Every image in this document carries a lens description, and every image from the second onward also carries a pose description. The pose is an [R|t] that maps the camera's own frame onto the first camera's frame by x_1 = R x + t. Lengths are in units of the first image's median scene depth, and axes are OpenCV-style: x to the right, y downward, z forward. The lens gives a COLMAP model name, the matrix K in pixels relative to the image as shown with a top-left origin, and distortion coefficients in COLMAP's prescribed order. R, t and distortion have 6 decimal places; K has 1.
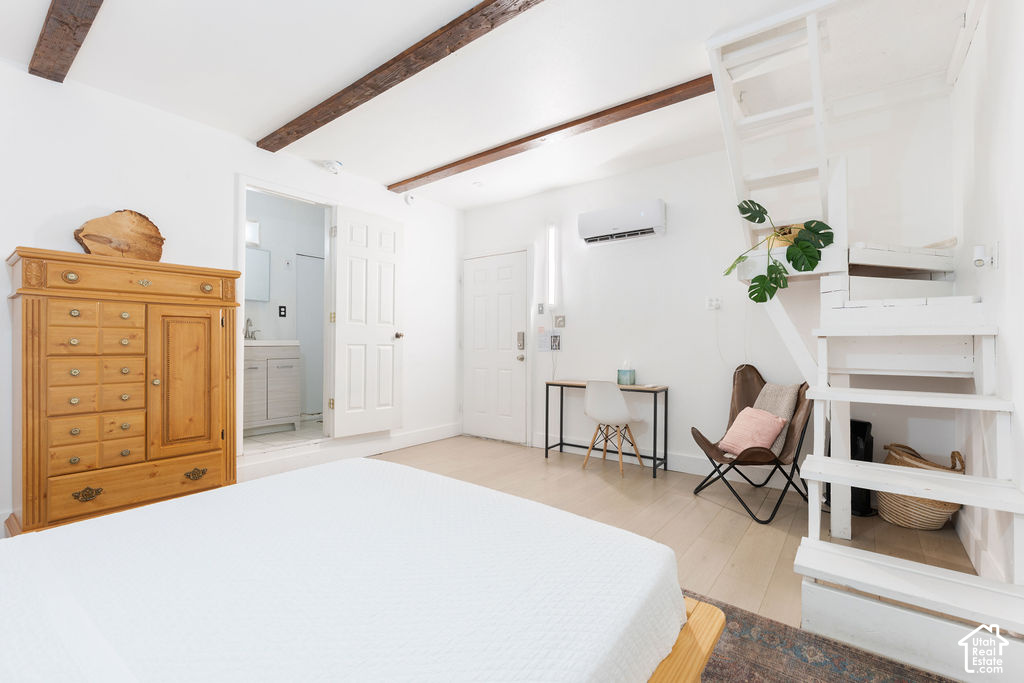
lens RADIAL K [[455.0, 0, 514.9], [0, 455.0, 341.5], [0, 0, 1]] dist [-0.000403, 0.000043]
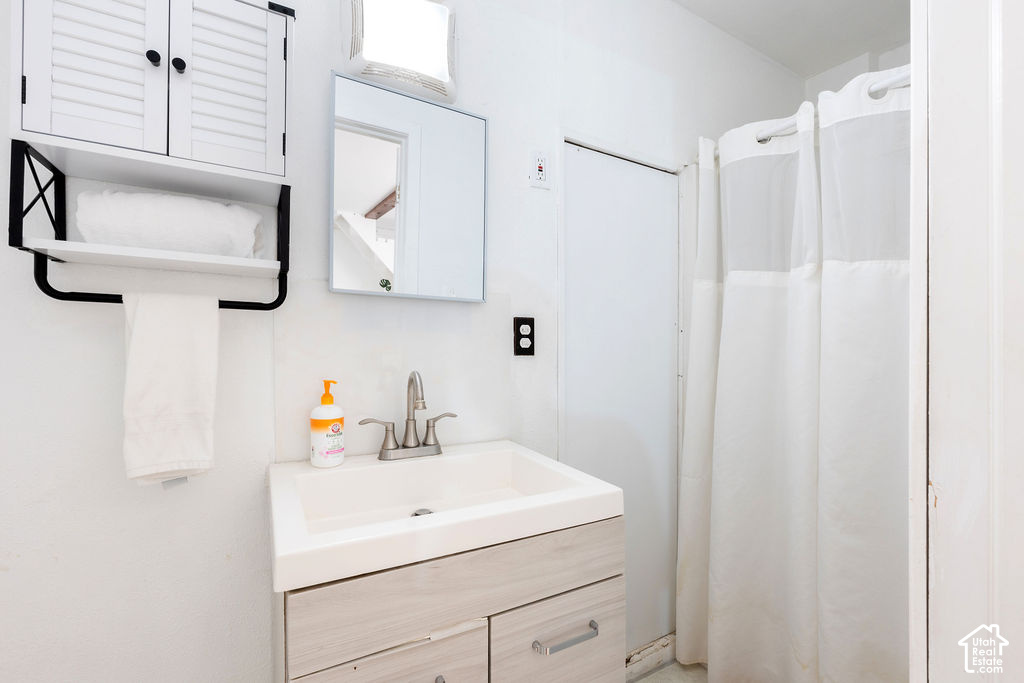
lens RADIAL K [[455.0, 0, 509.5], [0, 455.0, 345.1], [0, 0, 1]] dist [-0.000403, 0.000043]
pose [[0.925383, -0.005758, -0.378990, -0.412256], [0.004876, 0.999983, -0.003286, -0.059668], [0.379002, 0.001193, 0.925395, 0.735039]]
